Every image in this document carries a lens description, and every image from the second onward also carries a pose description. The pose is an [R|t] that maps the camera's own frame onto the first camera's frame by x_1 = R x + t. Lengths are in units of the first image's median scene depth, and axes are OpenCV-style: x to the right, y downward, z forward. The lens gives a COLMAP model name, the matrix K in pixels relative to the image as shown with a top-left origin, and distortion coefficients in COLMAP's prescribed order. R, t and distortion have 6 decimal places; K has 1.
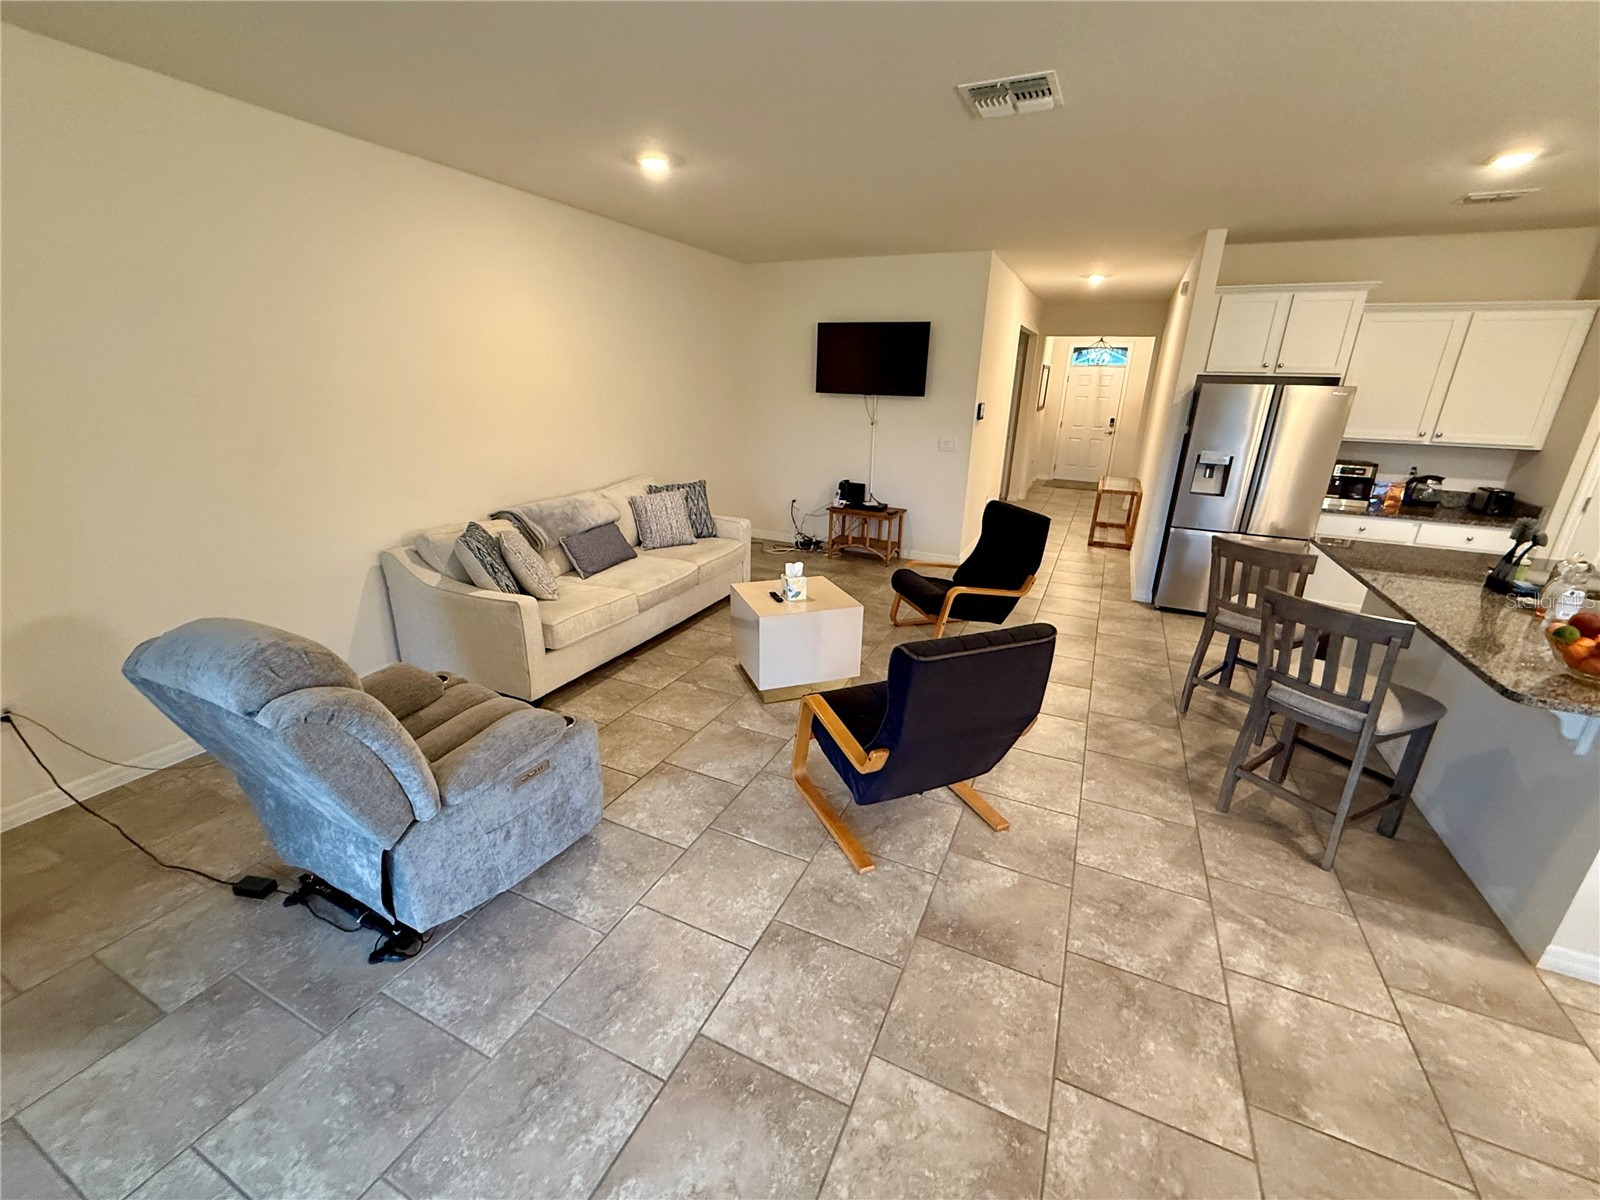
lens RADIAL K [[649.7, 0, 798.9], [0, 649.7, 604.8], [0, 0, 1]] dist [-0.001145, -0.000077]
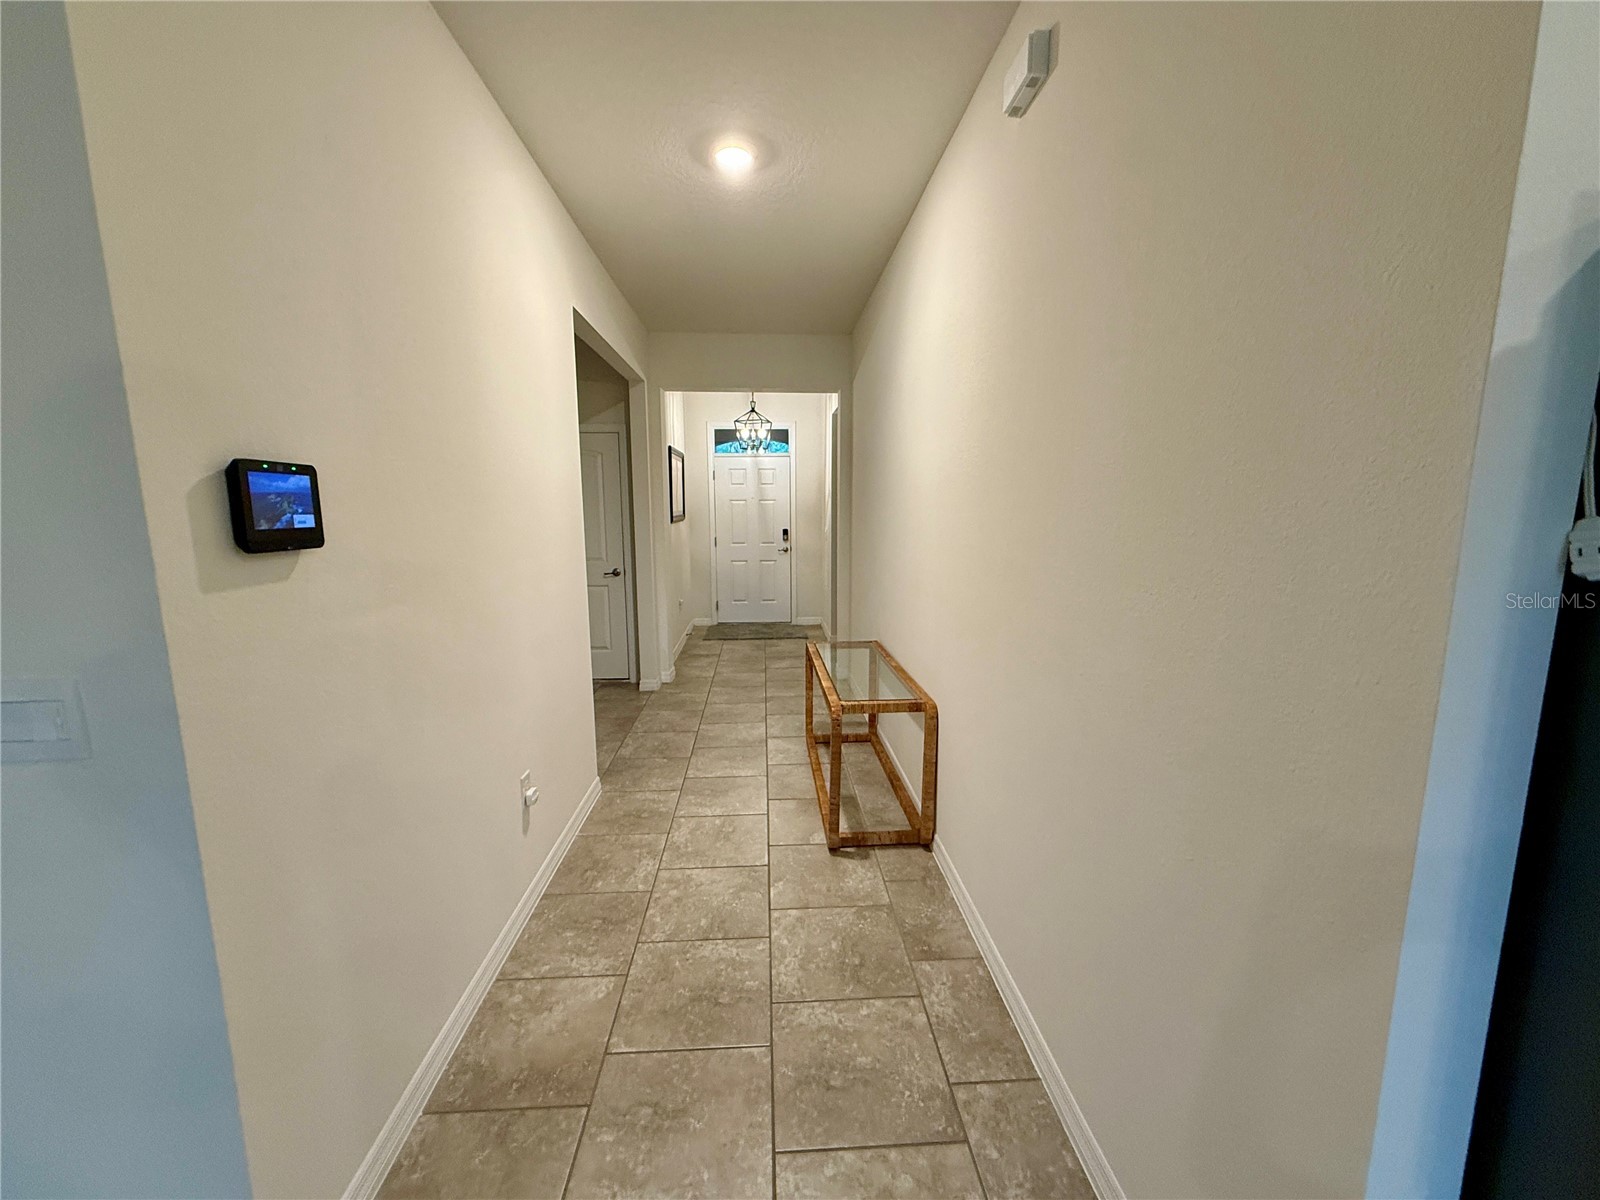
lens RADIAL K [[645.4, 0, 800.1], [0, 645.4, 602.3], [0, 0, 1]] dist [-0.001853, -0.000224]
pose [[0.878476, -0.097193, 0.467797, 0.530064], [0.179836, 0.974351, -0.135276, -0.361327], [-0.442650, 0.202963, 0.873422, 1.280202]]
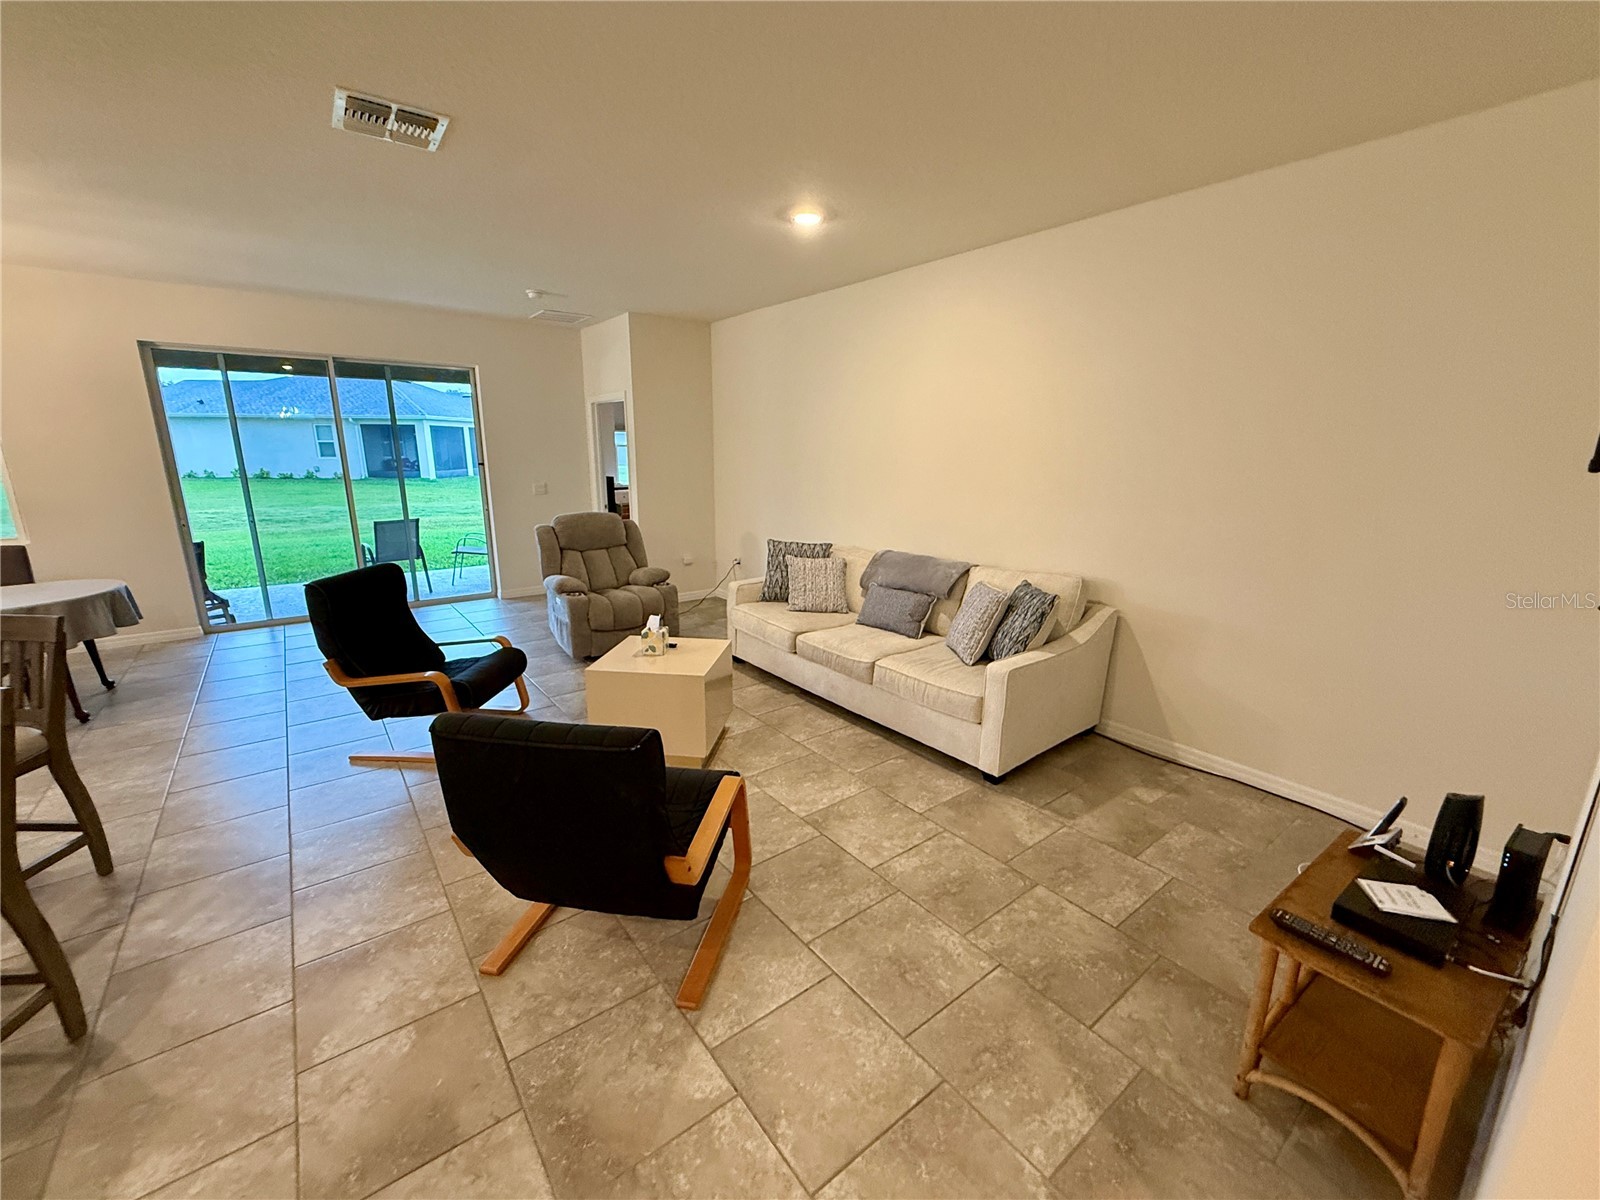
lens RADIAL K [[651.5, 0, 799.2], [0, 651.5, 601.7], [0, 0, 1]] dist [0.000489, 0.000380]
pose [[-0.456946, 0.180290, -0.871032, 0.694494], [-0.308596, 0.886290, 0.345338, -0.458510], [0.834248, 0.426598, -0.349350, 1.452031]]
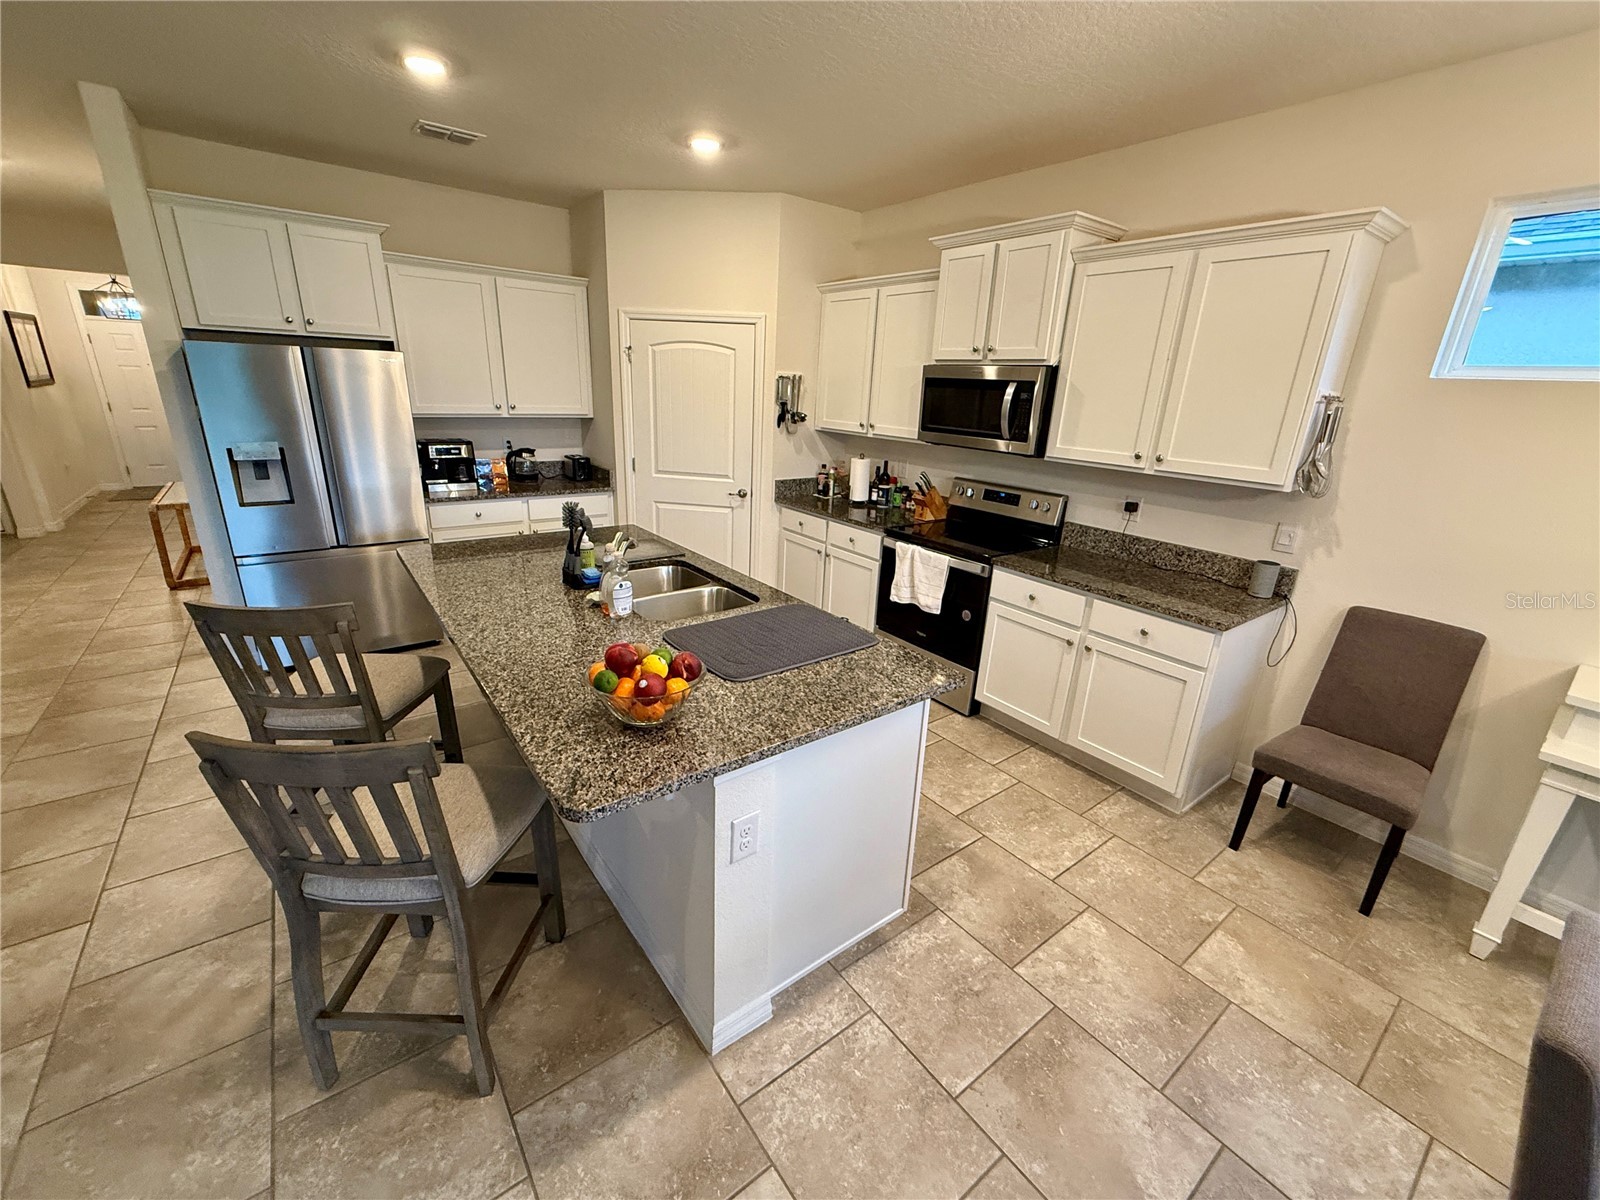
lens RADIAL K [[651.5, 0, 799.2], [0, 651.5, 601.7], [0, 0, 1]] dist [0.000489, 0.000380]
pose [[0.468543, -0.285949, 0.835883, 0.364449], [0.260930, 0.948749, 0.178299, -0.060021], [-0.844028, 0.134566, 0.519142, 0.220271]]
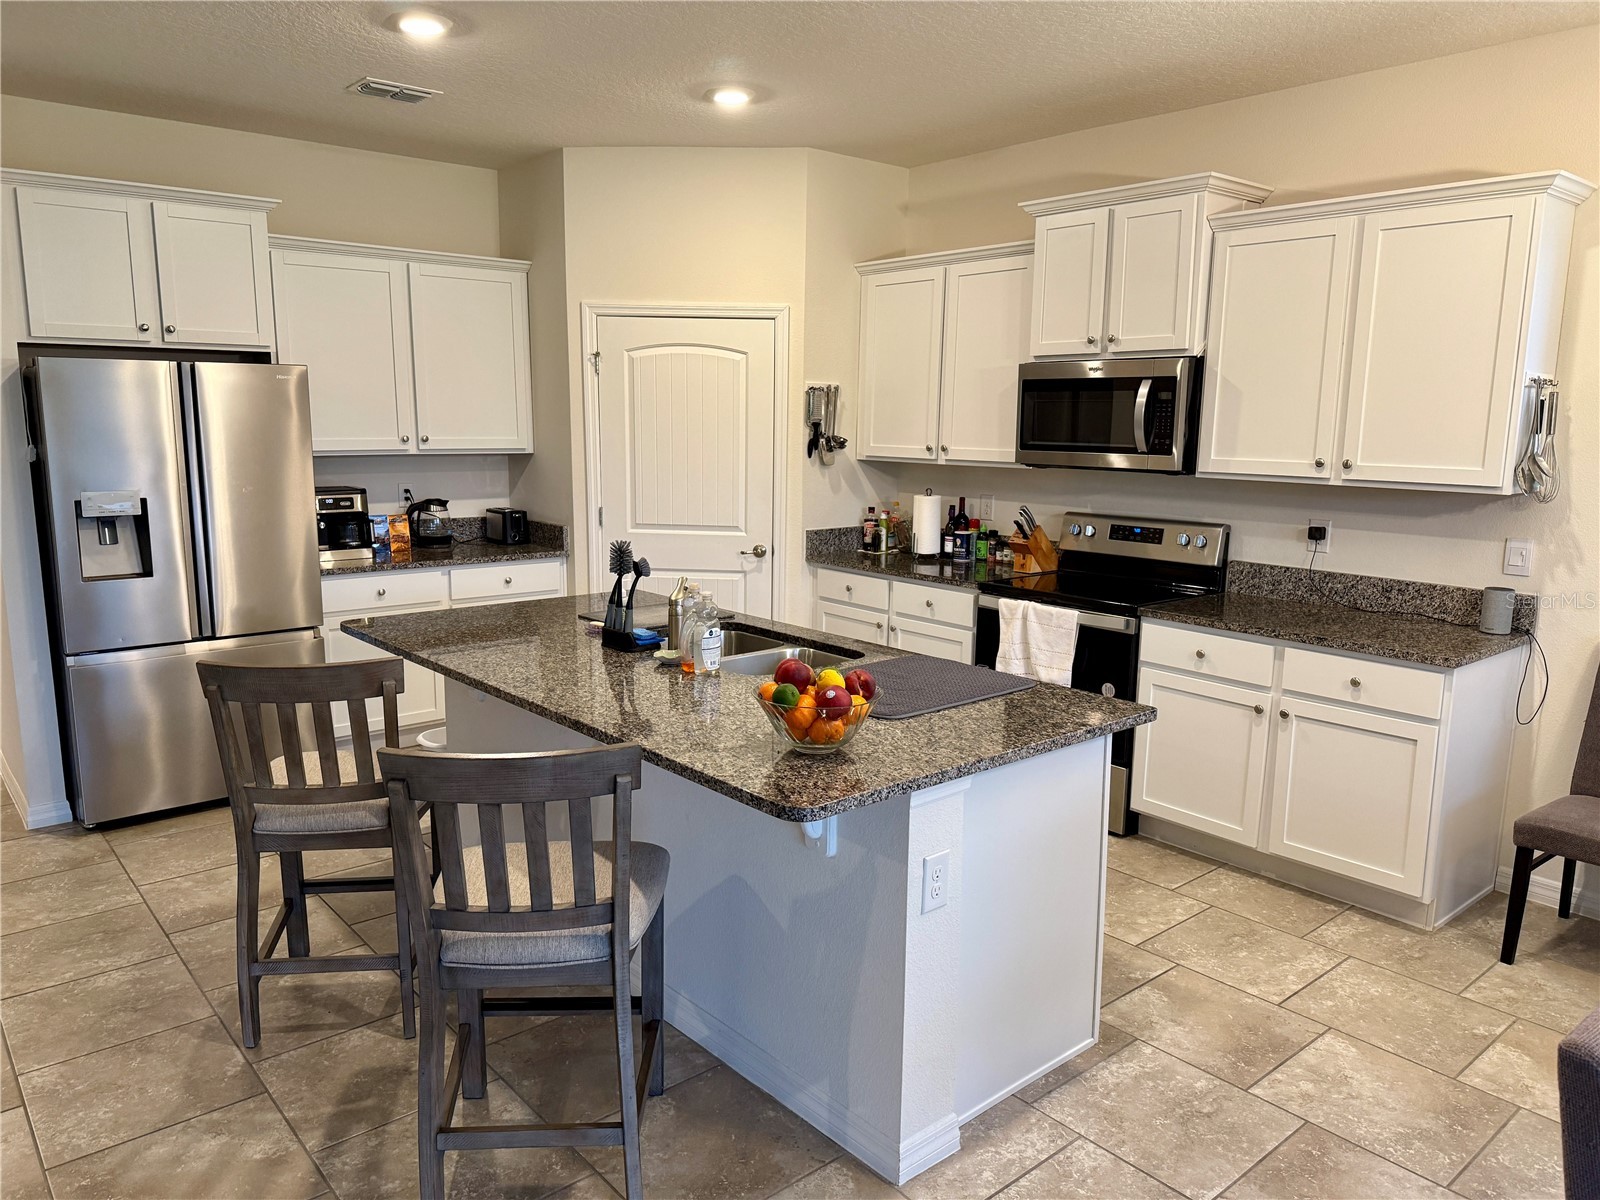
lens RADIAL K [[1130.6, 0, 800.2], [0, 1130.6, 608.1], [0, 0, 1]] dist [0.035436, -0.039758]
pose [[0.413285, -0.176590, 0.893315, 0.091067], [0.298048, 0.953212, 0.050541, -0.049830], [-0.860444, 0.245363, 0.446580, 0.235069]]
